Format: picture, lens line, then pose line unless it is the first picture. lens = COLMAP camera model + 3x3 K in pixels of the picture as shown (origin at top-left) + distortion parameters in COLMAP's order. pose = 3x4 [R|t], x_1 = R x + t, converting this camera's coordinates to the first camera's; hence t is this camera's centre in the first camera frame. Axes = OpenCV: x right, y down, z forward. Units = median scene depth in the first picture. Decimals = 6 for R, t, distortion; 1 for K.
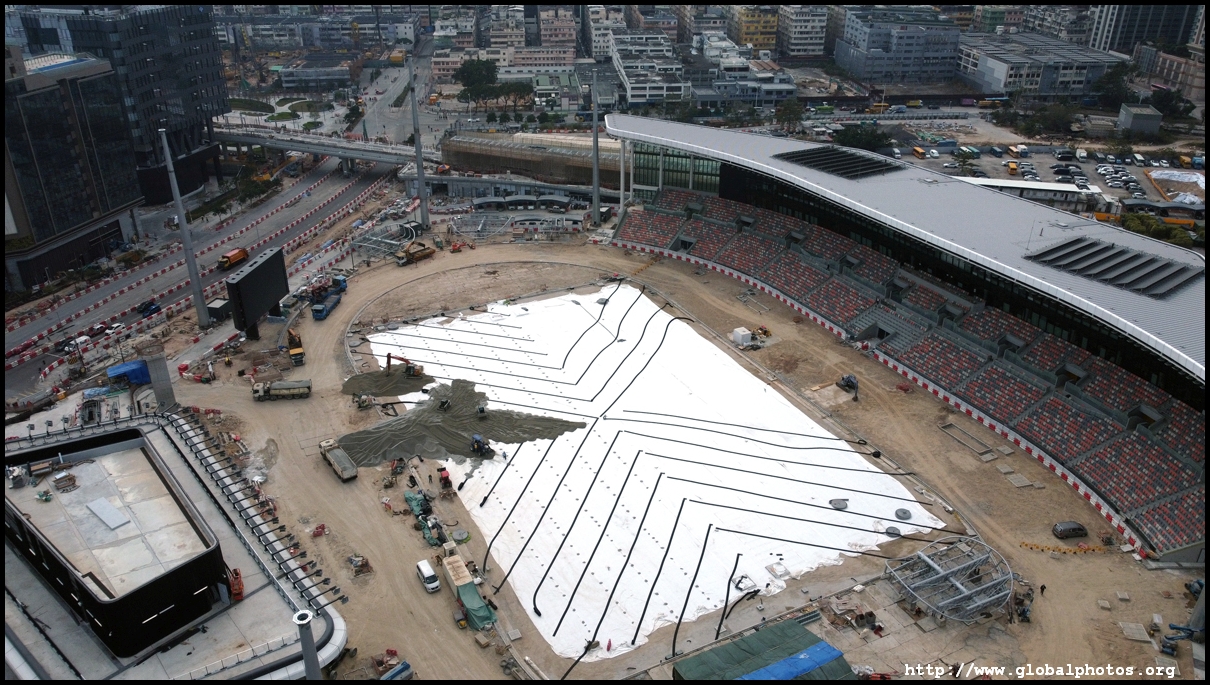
lens RADIAL K [[903.4, 0, 599.8], [0, 903.4, 341.8], [0, 0, 1]] dist [0.000744, -0.000890]
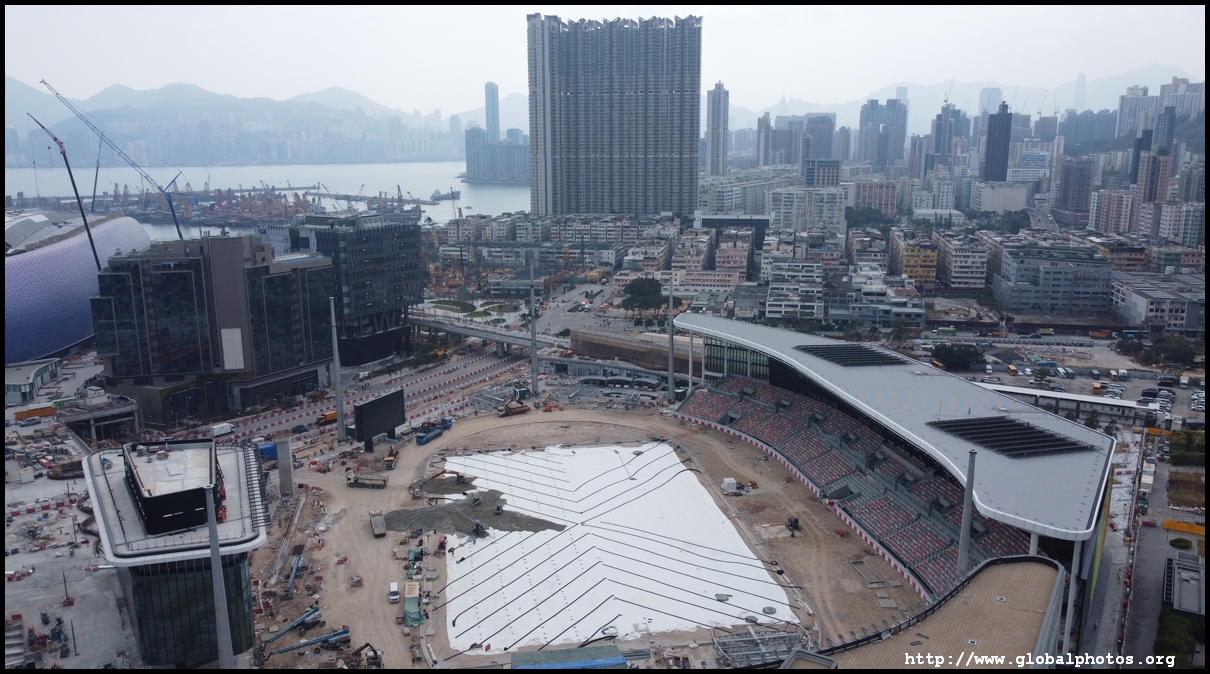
lens RADIAL K [[916.9, 0, 600.2], [0, 916.9, 339.1], [0, 0, 1]] dist [0.002640, -0.005474]
pose [[0.956747, 0.053421, -0.285974, 0.255161], [-0.124241, 0.963875, -0.235603, 0.089038], [0.263057, 0.260942, 0.928822, -0.173639]]
